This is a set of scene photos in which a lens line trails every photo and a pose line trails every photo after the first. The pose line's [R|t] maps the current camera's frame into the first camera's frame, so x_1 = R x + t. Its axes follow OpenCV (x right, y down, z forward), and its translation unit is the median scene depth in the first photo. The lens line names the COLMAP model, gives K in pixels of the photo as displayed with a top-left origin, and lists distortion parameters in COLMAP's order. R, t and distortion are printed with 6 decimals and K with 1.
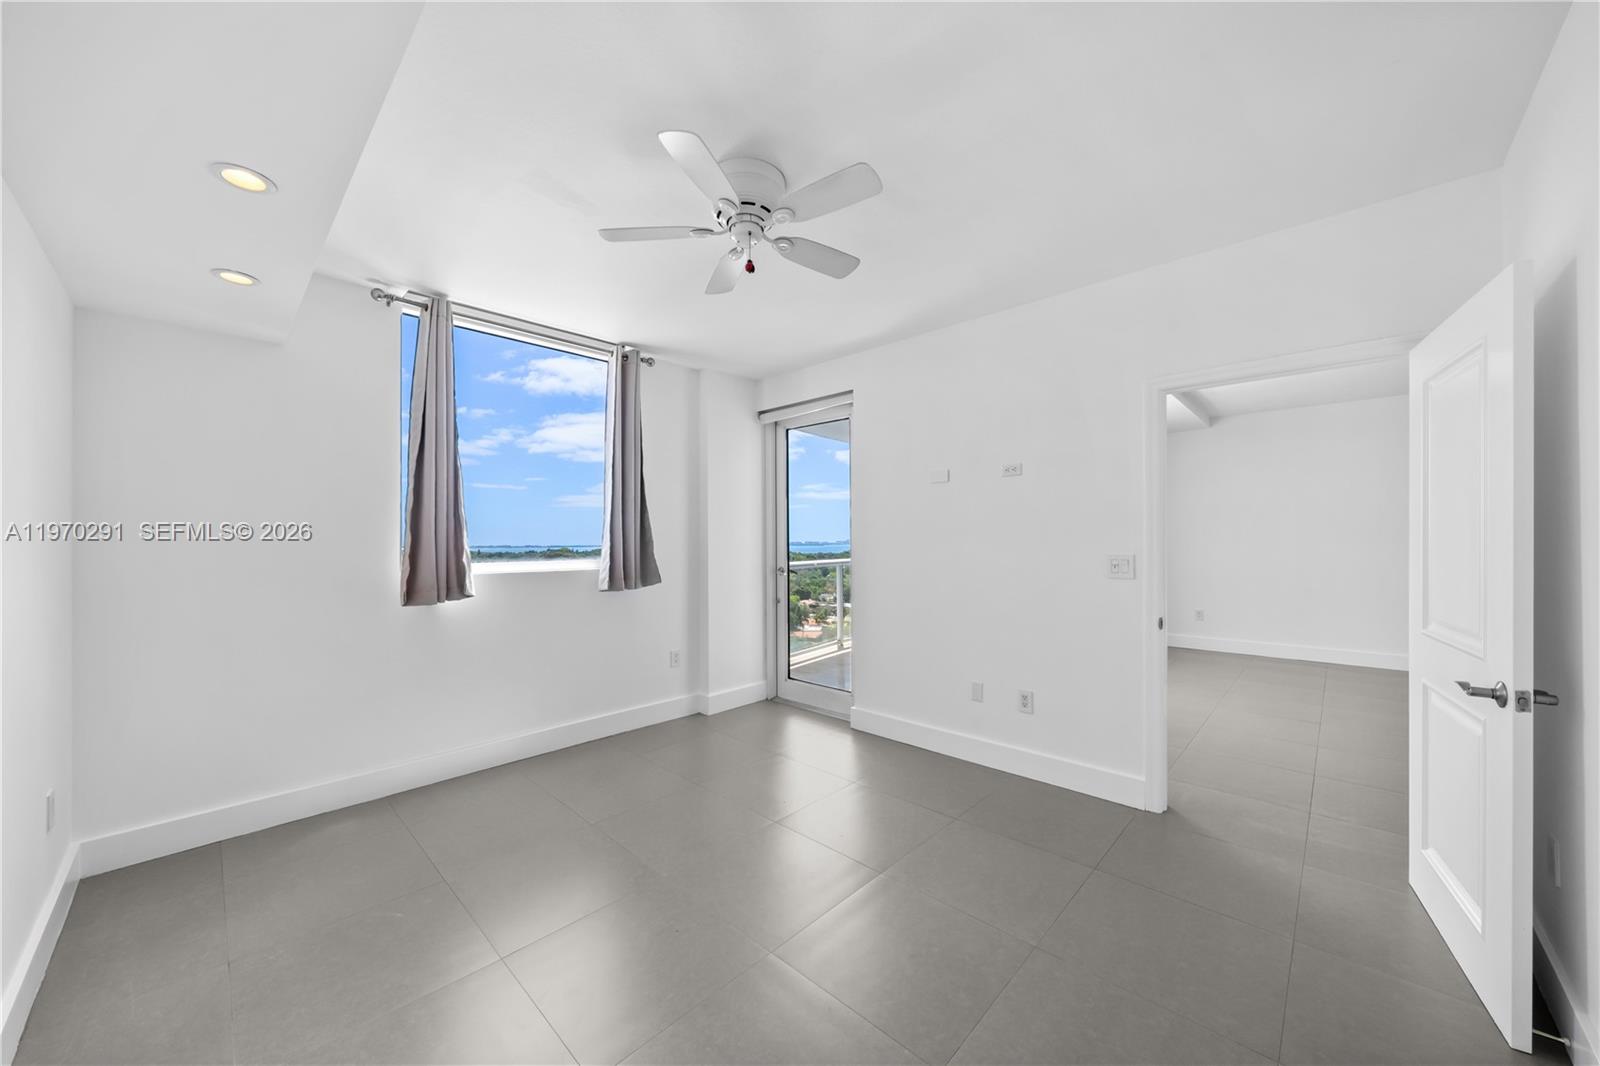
lens RADIAL K [[577.4, 0, 799.2], [0, 577.4, 540.5], [0, 0, 1]] dist [-0.000255, 0.000002]
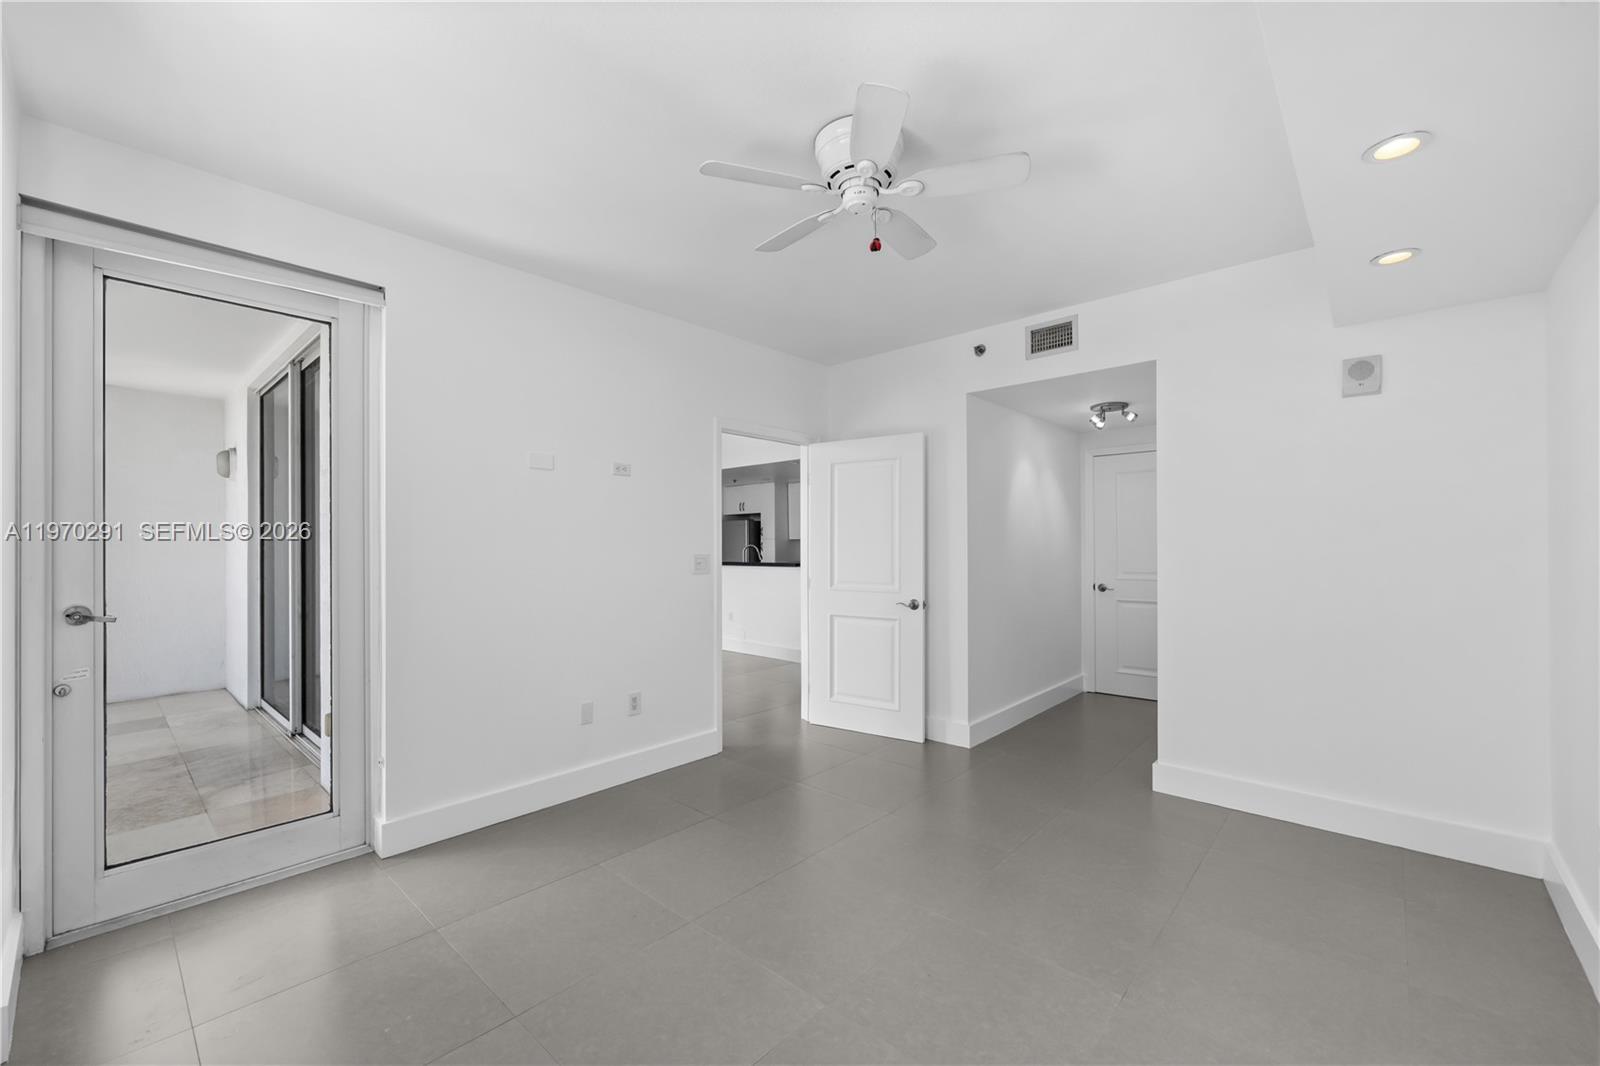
lens RADIAL K [[642.5, 0, 802.8], [0, 642.5, 543.2], [0, 0, 1]] dist [-0.000383, 0.000103]
pose [[-0.024471, 0.010746, 0.999643, -0.723298], [0.007154, 0.999919, -0.010573, 0.015766], [-0.999675, 0.006892, -0.024546, 0.734175]]
